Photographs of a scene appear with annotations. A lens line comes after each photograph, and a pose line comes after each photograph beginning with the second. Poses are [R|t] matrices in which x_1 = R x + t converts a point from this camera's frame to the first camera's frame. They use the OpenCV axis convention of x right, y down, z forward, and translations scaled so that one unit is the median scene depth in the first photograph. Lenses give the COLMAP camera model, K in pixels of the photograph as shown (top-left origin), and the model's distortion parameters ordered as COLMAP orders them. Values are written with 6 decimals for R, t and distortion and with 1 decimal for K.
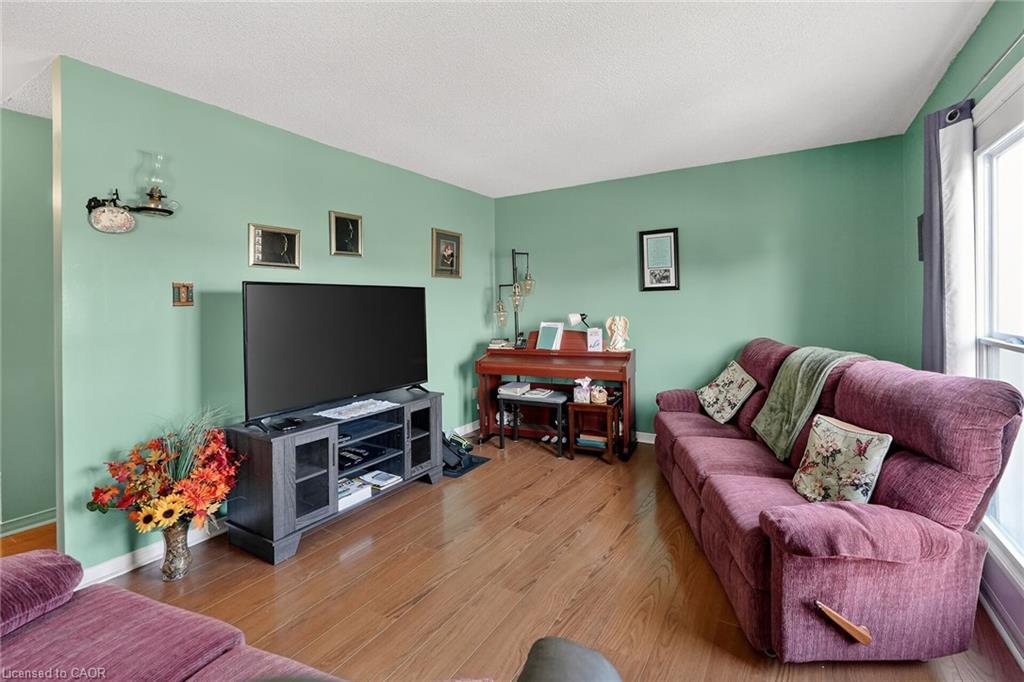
lens RADIAL K [[426.4, 0, 543.9], [0, 426.4, 300.0], [0, 0, 1]] dist [-0.007432, -0.001544]
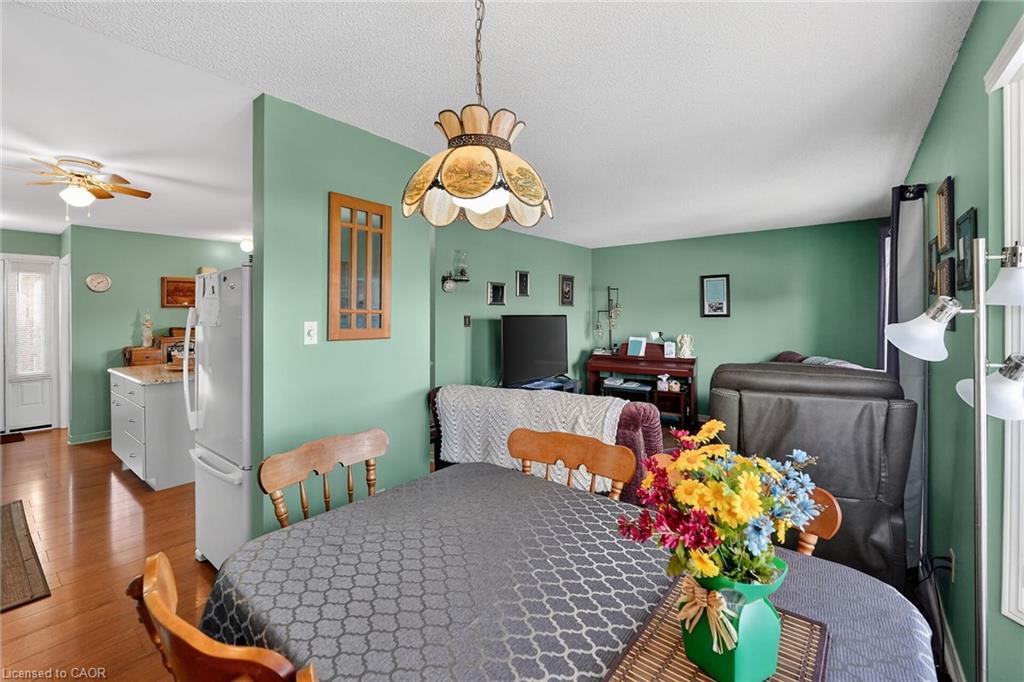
lens RADIAL K [[426.4, 0, 519.9], [0, 426.4, 309.1], [0, 0, 1]] dist [-0.007432, -0.001544]
pose [[0.991968, 0.010956, -0.126014, -0.214175], [-0.011406, 0.999931, -0.002851, -0.038818], [0.125974, 0.004265, 0.992024, -0.541815]]
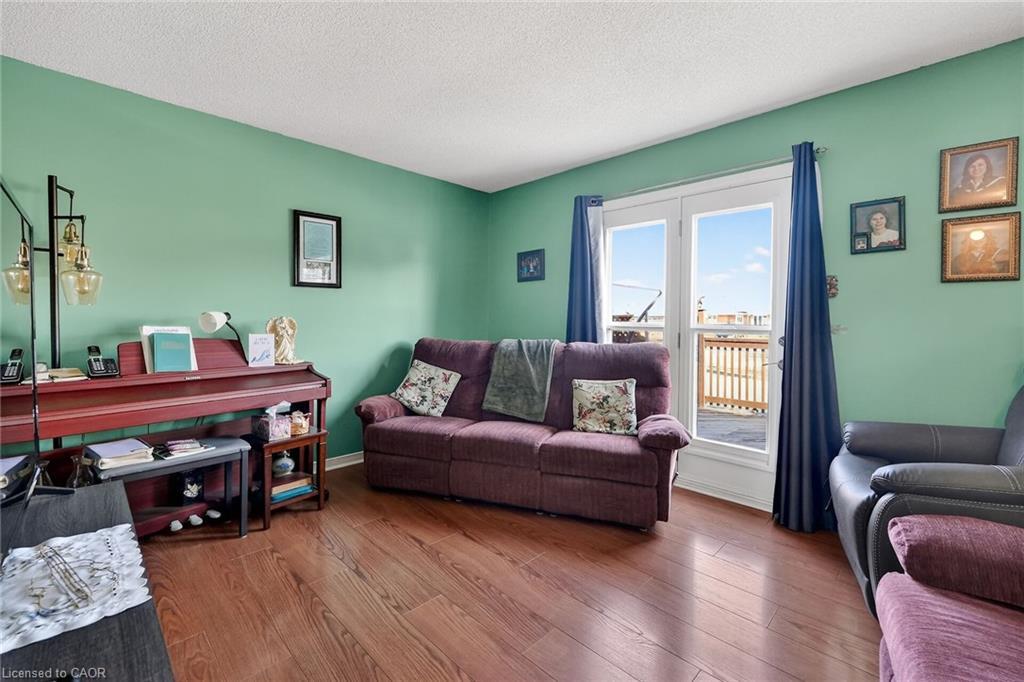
lens RADIAL K [[445.8, 0, 492.0], [0, 445.8, 319.0], [0, 0, 1]] dist [-0.001360, -0.000037]
pose [[0.285618, 0.018400, 0.958167, -0.473819], [-0.019876, 0.999714, -0.013273, 0.045751], [-0.958137, -0.015253, 0.285902, 0.437485]]
